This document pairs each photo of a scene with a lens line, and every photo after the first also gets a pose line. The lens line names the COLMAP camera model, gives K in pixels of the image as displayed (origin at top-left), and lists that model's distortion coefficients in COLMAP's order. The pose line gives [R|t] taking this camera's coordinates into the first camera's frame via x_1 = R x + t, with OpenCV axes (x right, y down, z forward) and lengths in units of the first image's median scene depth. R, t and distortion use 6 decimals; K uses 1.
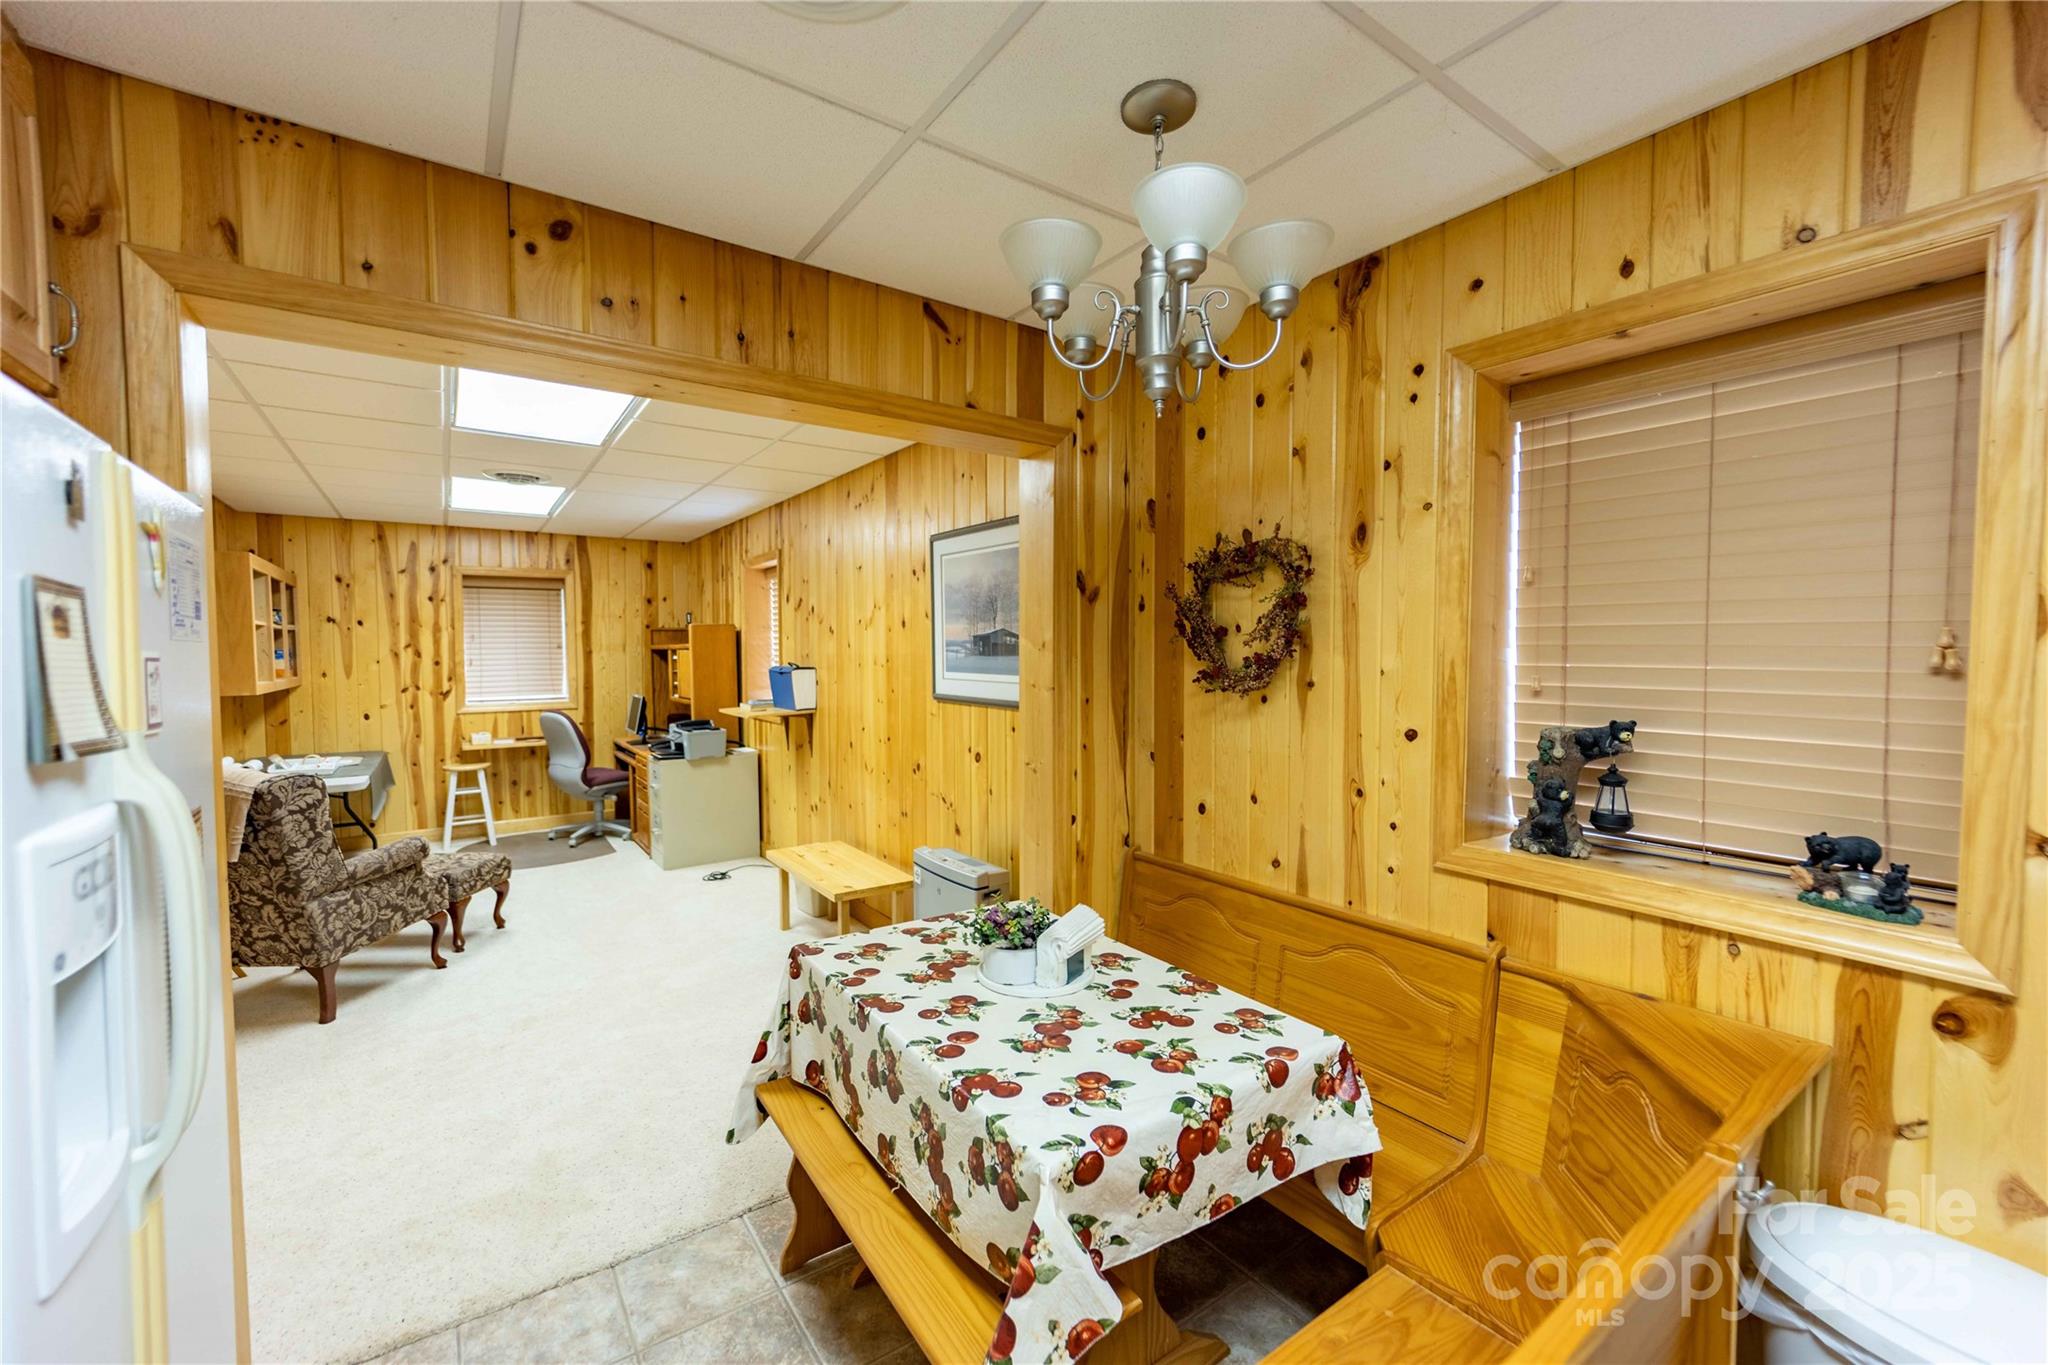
lens RADIAL K [[822.9, 0, 1030.3], [0, 822.9, 679.8], [0, 0, 1]] dist [-0.003498, -0.000508]
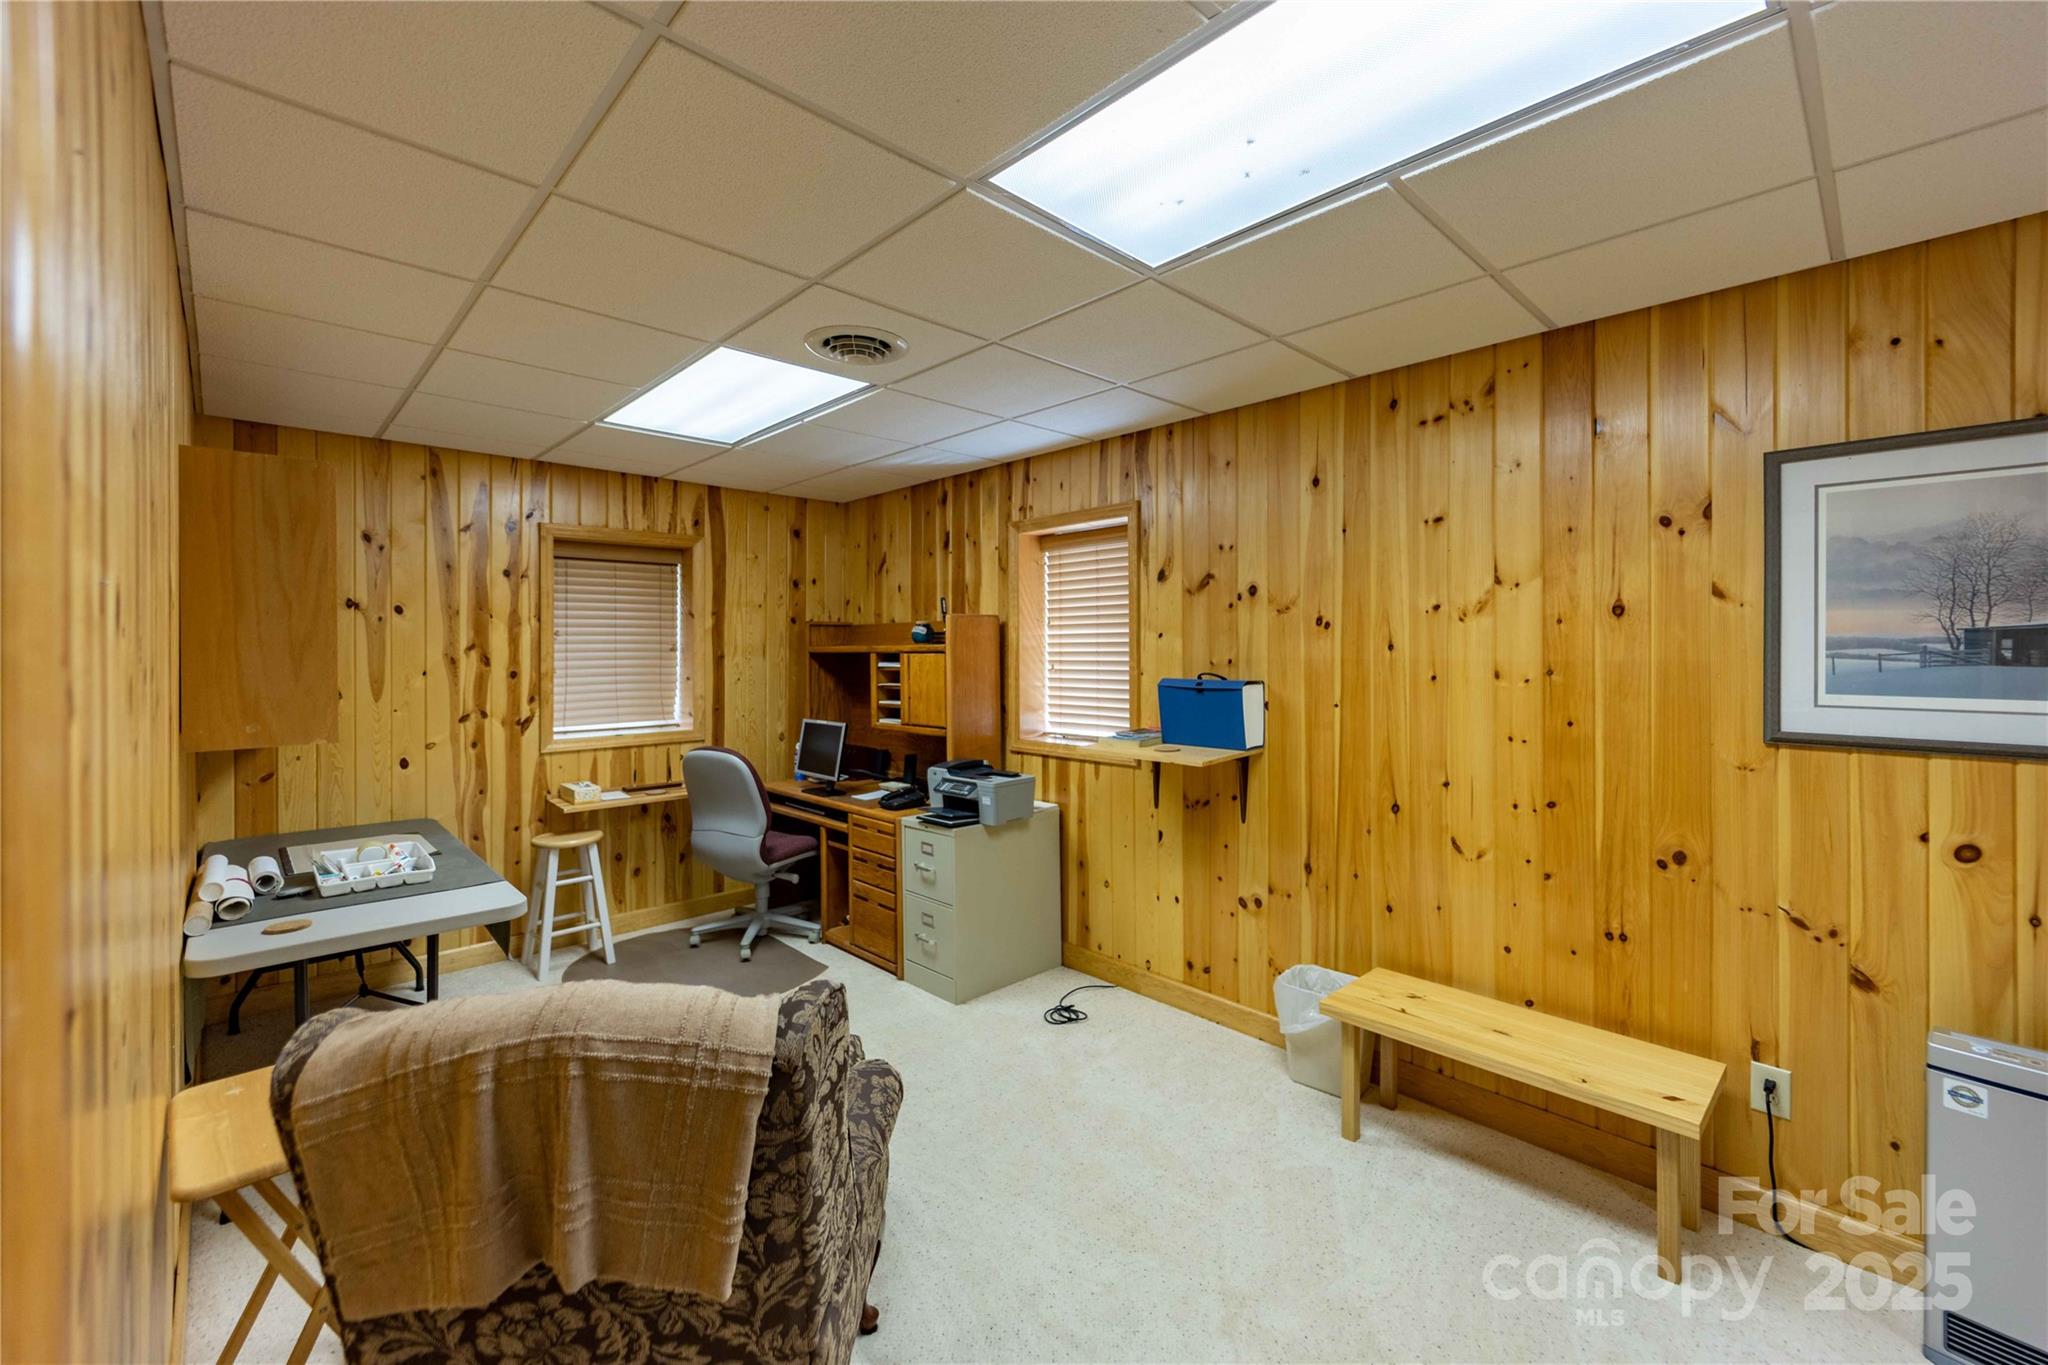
lens RADIAL K [[822.9, 0, 979.2], [0, 822.9, 653.4], [0, 0, 1]] dist [-0.003498, -0.000508]
pose [[0.990203, -0.000025, 0.139637, -0.459698], [0.005062, 0.999349, -0.035717, -0.012377], [-0.139545, 0.036074, 0.989558, 0.325286]]
